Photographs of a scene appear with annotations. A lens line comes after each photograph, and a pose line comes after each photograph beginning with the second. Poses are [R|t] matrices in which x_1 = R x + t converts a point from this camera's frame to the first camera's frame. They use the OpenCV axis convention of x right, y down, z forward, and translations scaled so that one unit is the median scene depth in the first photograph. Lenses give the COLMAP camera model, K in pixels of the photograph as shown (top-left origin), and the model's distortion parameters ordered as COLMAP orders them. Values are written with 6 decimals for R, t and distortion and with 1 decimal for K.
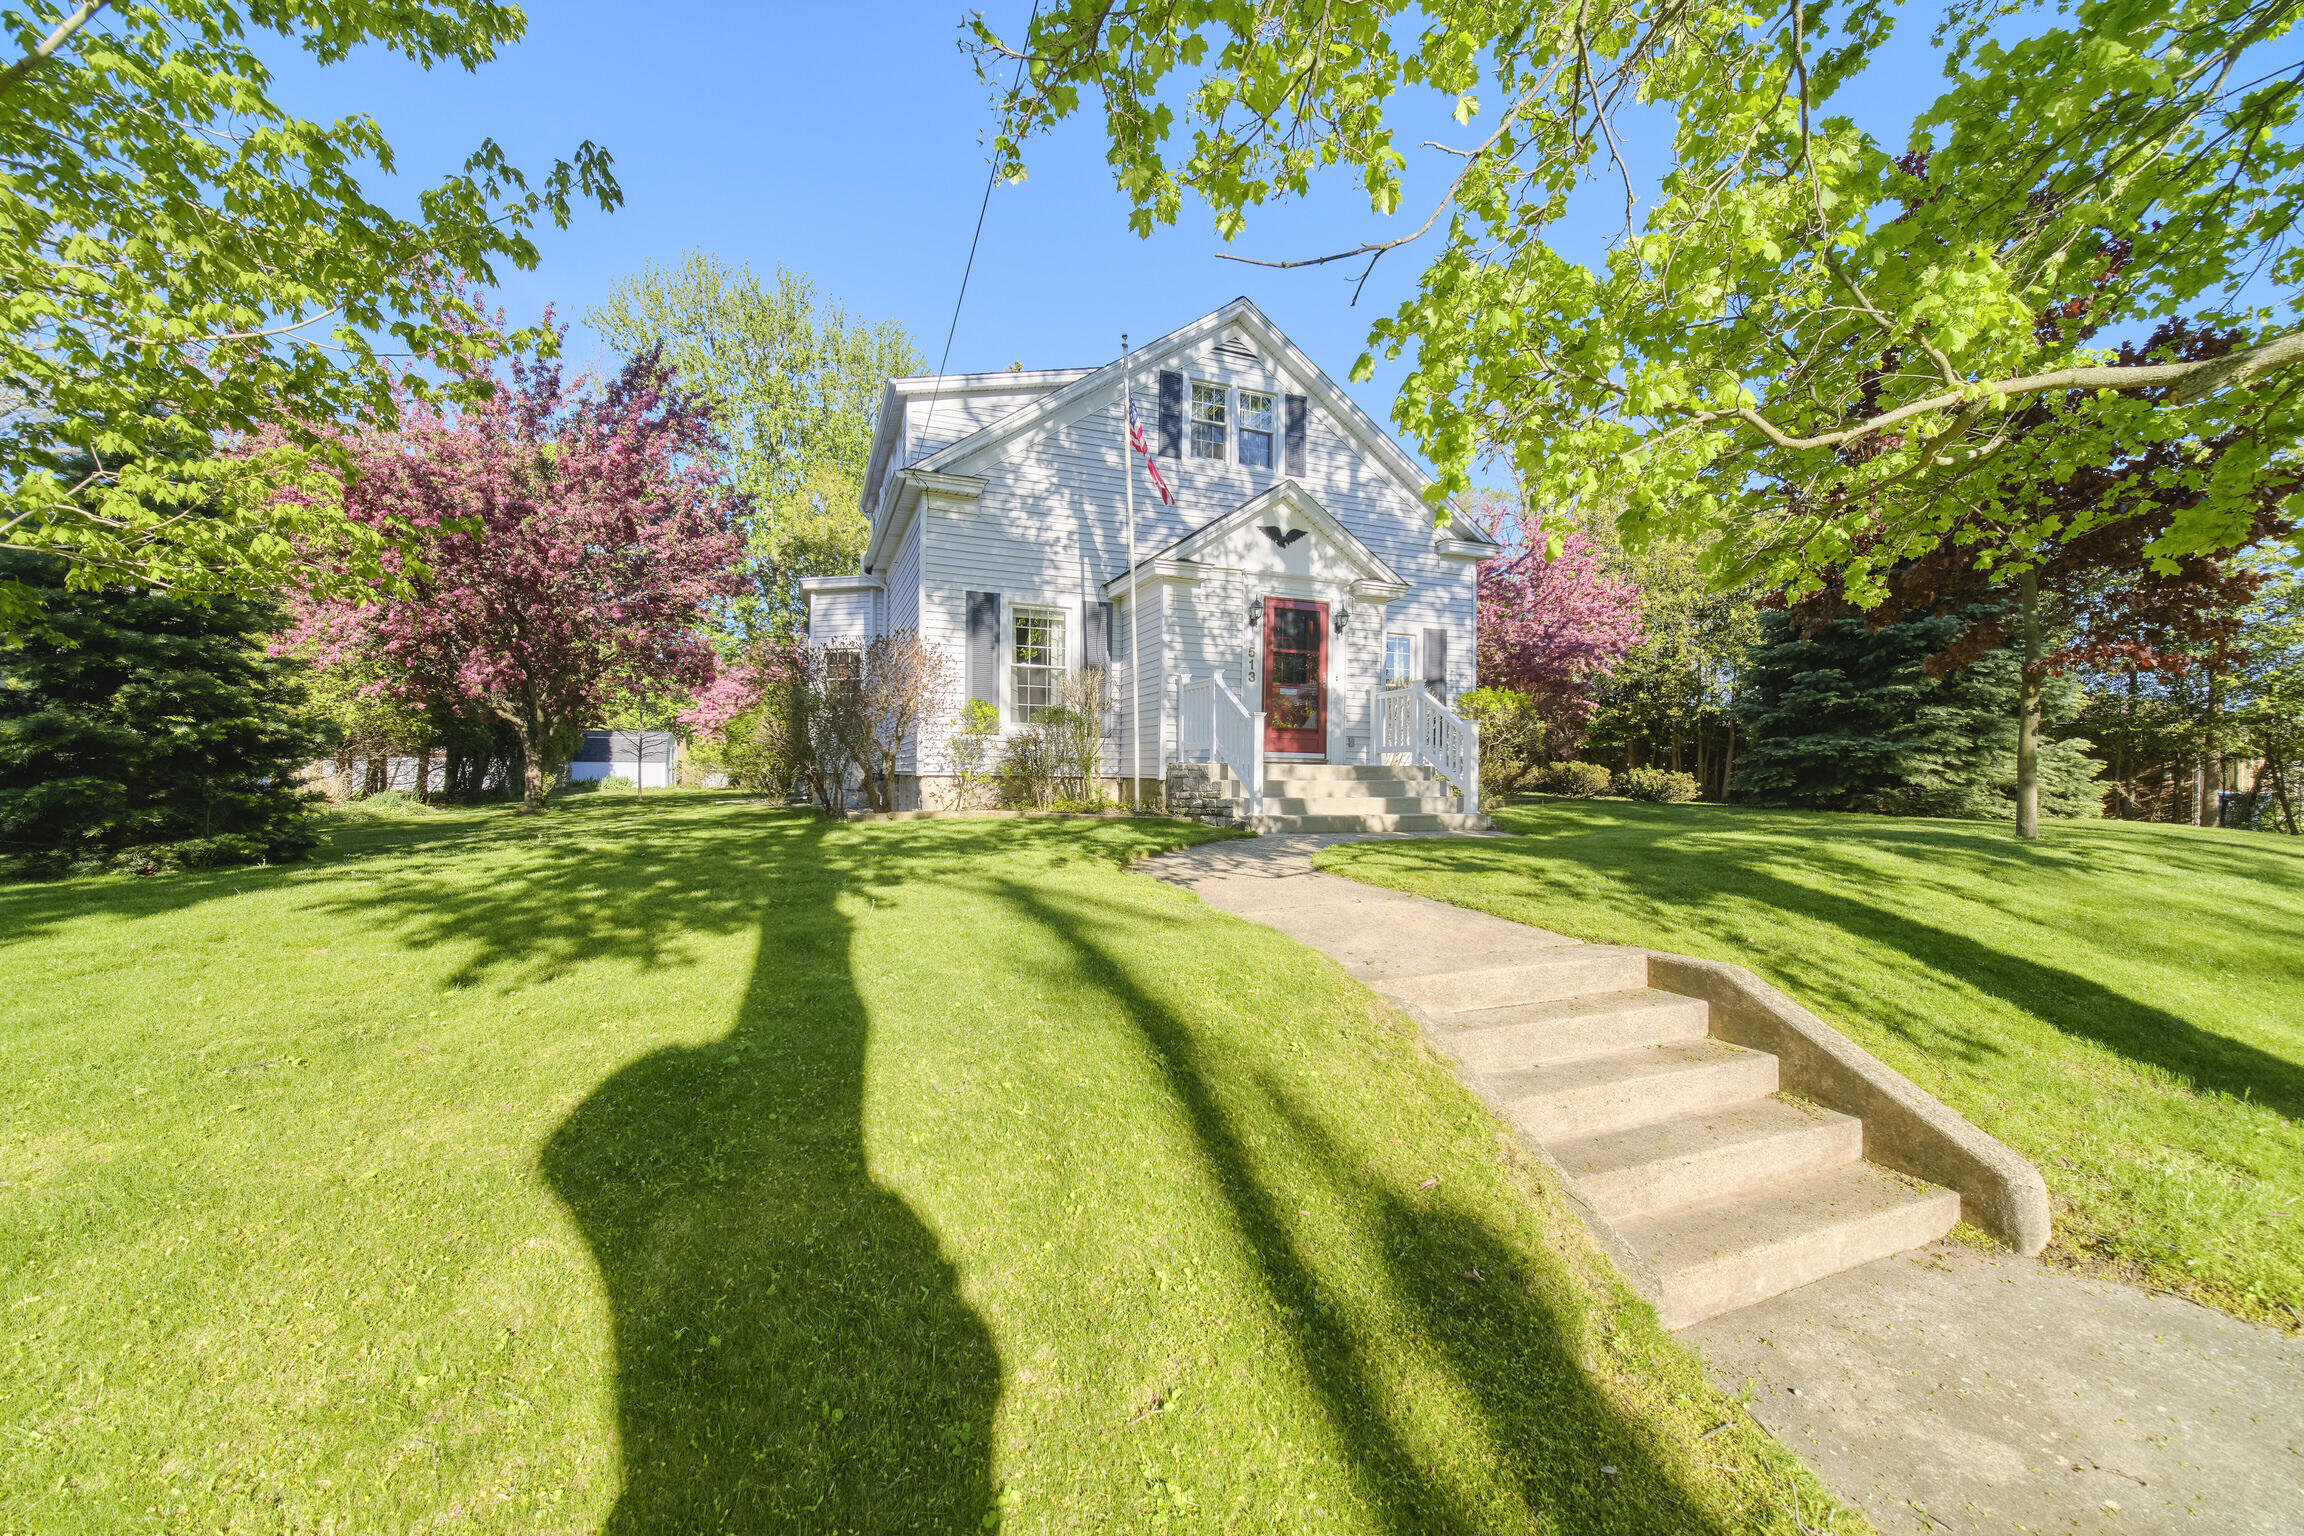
lens RADIAL K [[923.5, 0, 1160.5], [0, 923.5, 767.2], [0, 0, 1]] dist [-0.002560, 0.000607]
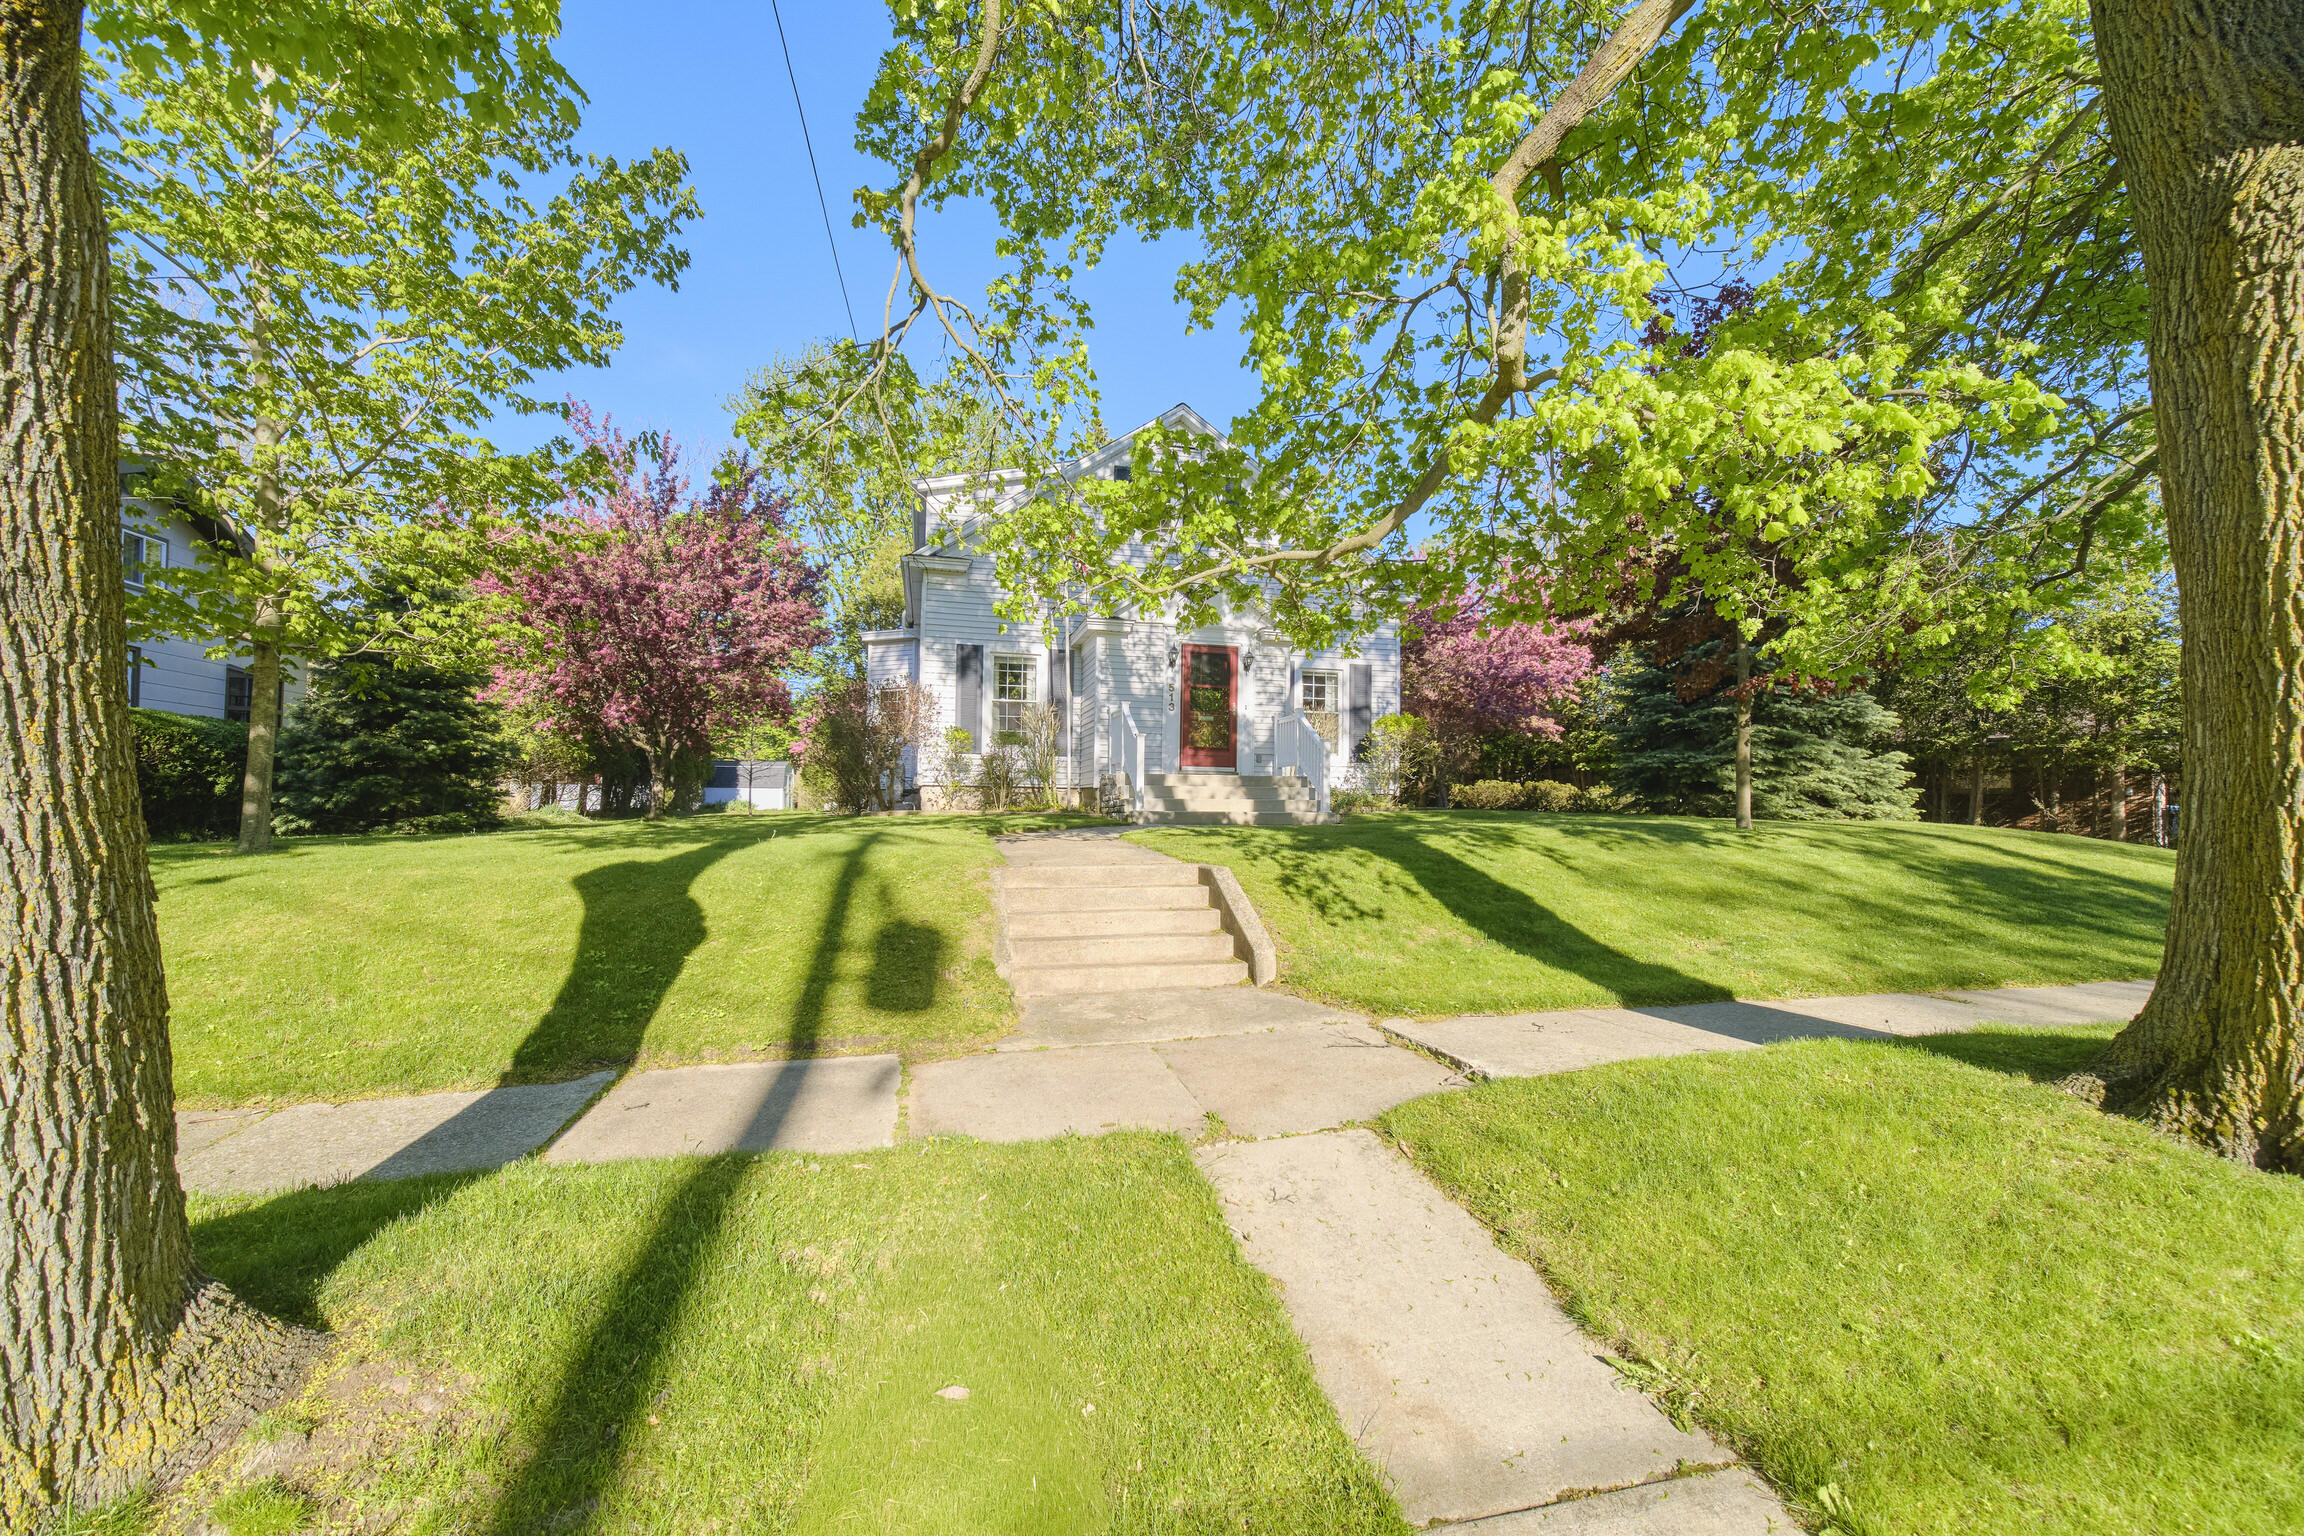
lens RADIAL K [[923.5, 0, 1153.9], [0, 923.5, 774.8], [0, 0, 1]] dist [-0.002560, 0.000607]
pose [[0.991738, -0.002686, -0.128248, 0.221478], [-0.000614, 0.999670, -0.025684, 0.026482], [0.128275, 0.025550, 0.991409, -0.242039]]
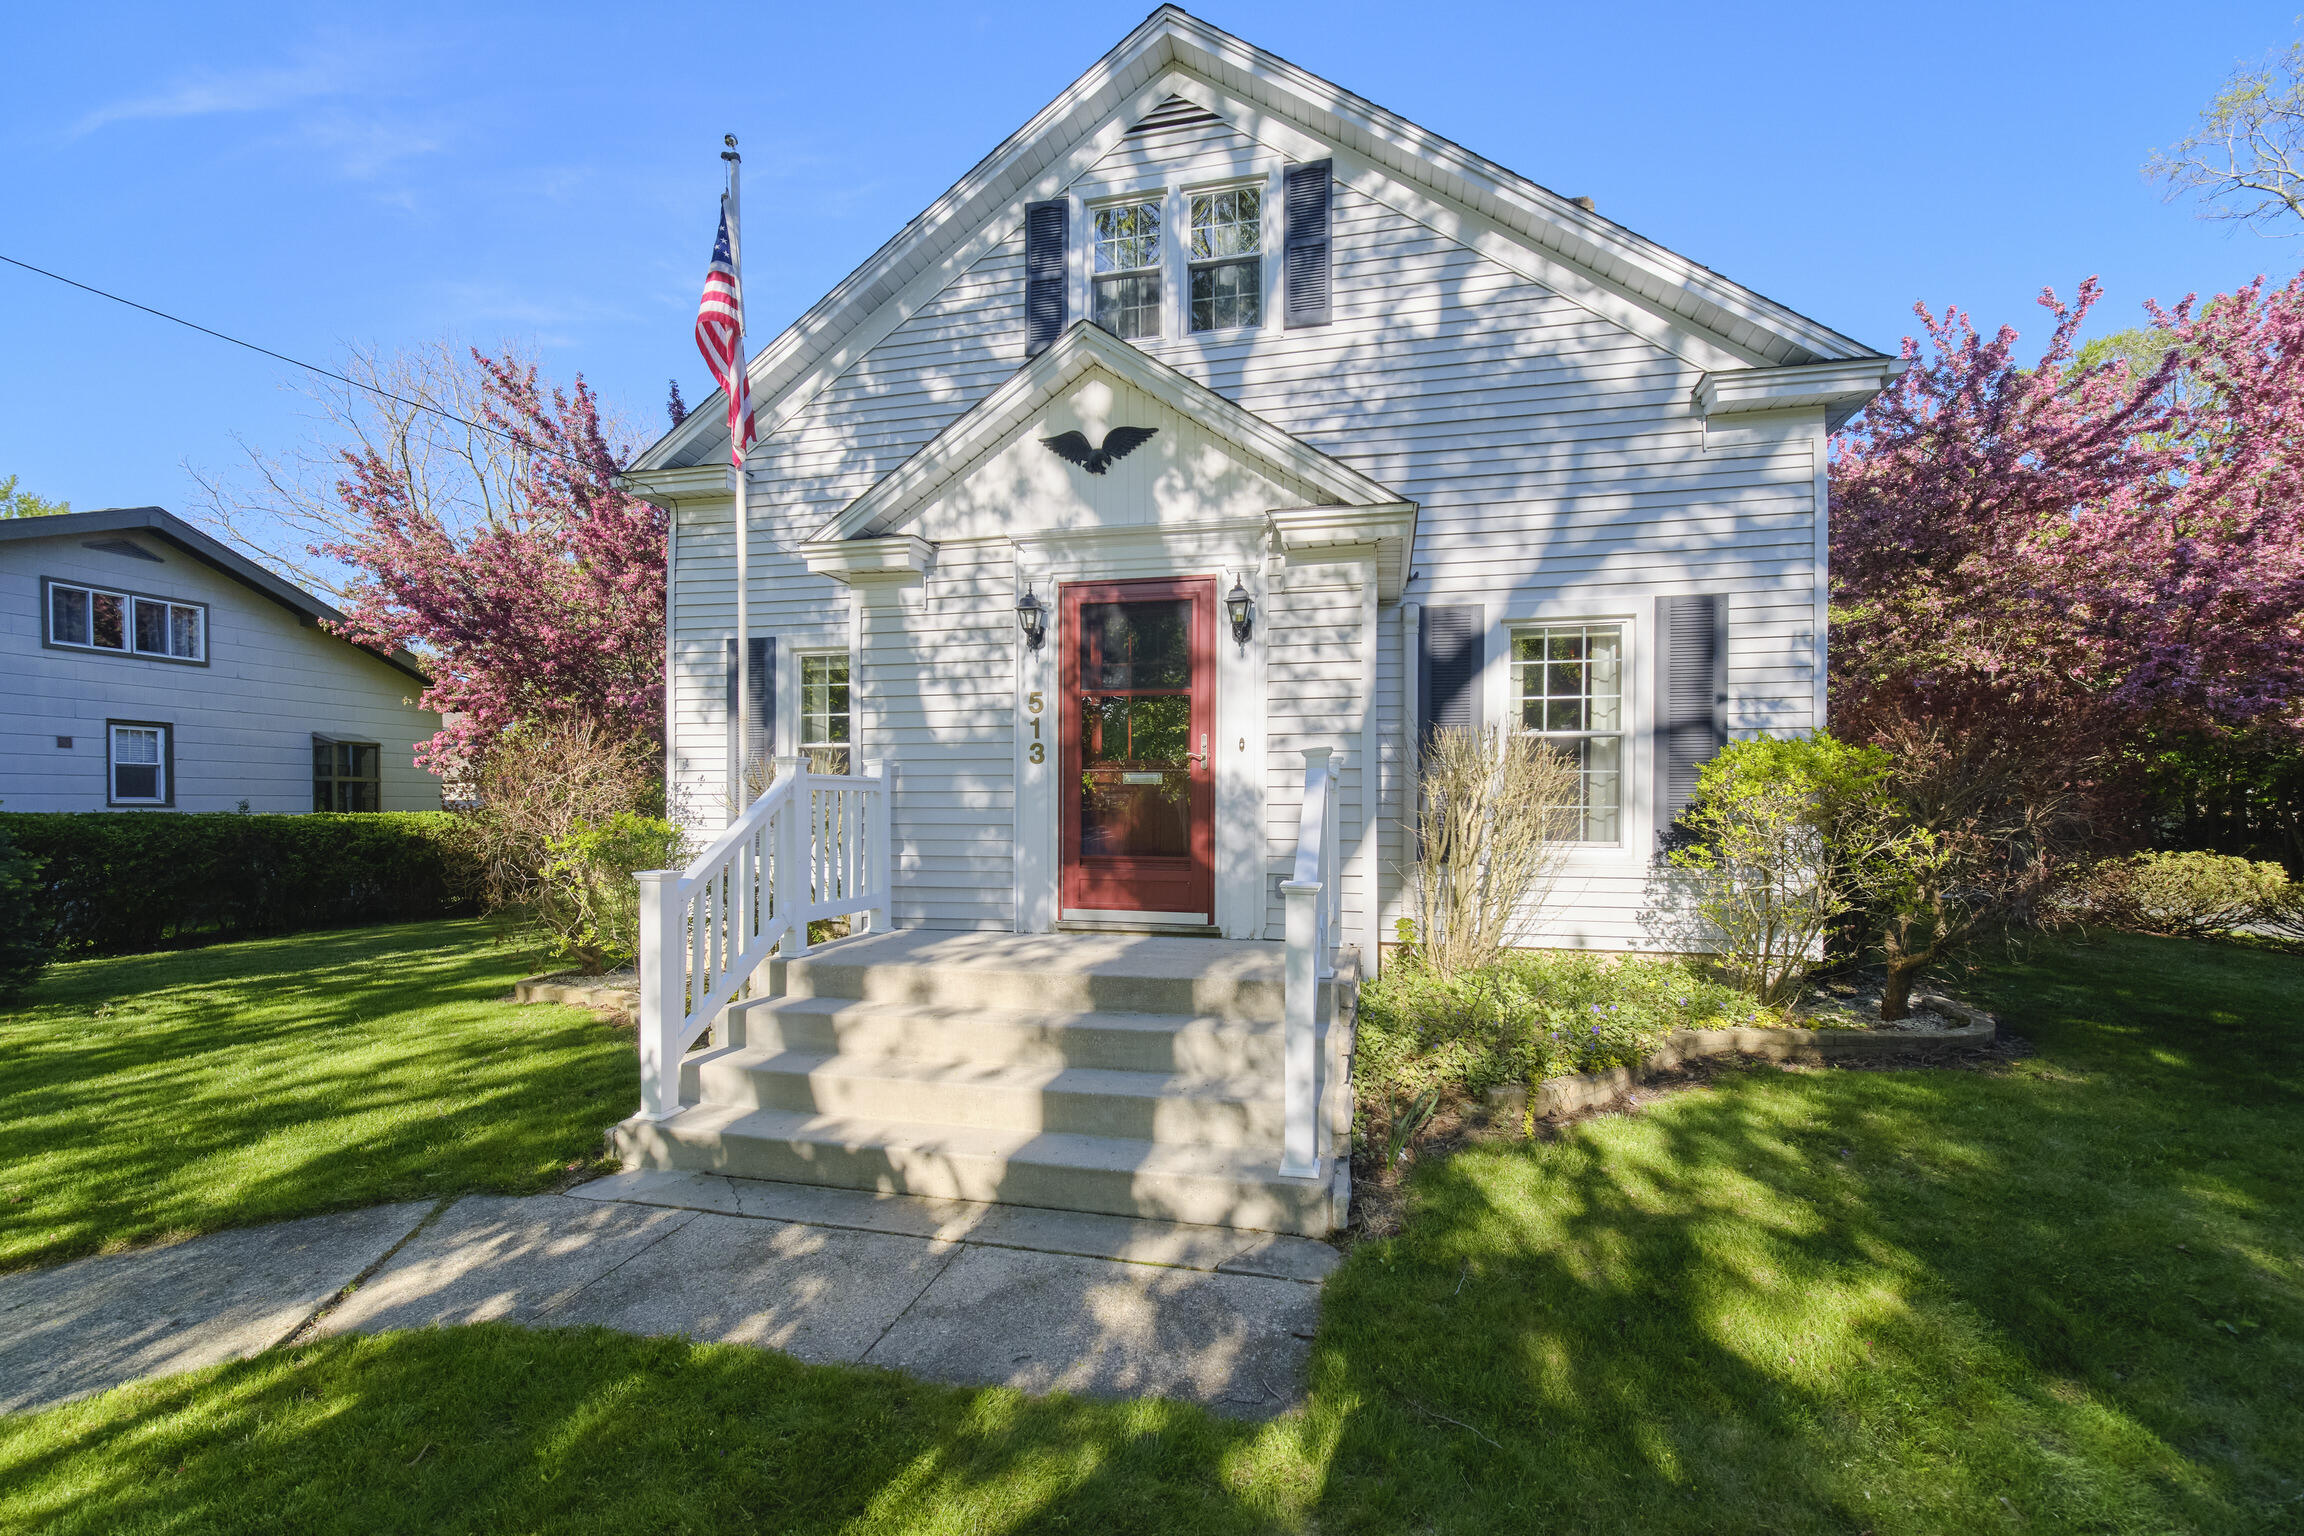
lens RADIAL K [[923.5, 0, 1119.1], [0, 923.5, 818.9], [0, 0, 1]] dist [-0.002560, 0.000607]
pose [[0.815889, 0.003715, -0.578196, 0.388026], [0.004562, 0.999907, 0.012861, -0.066930], [0.578190, -0.013131, 0.815797, 0.591267]]
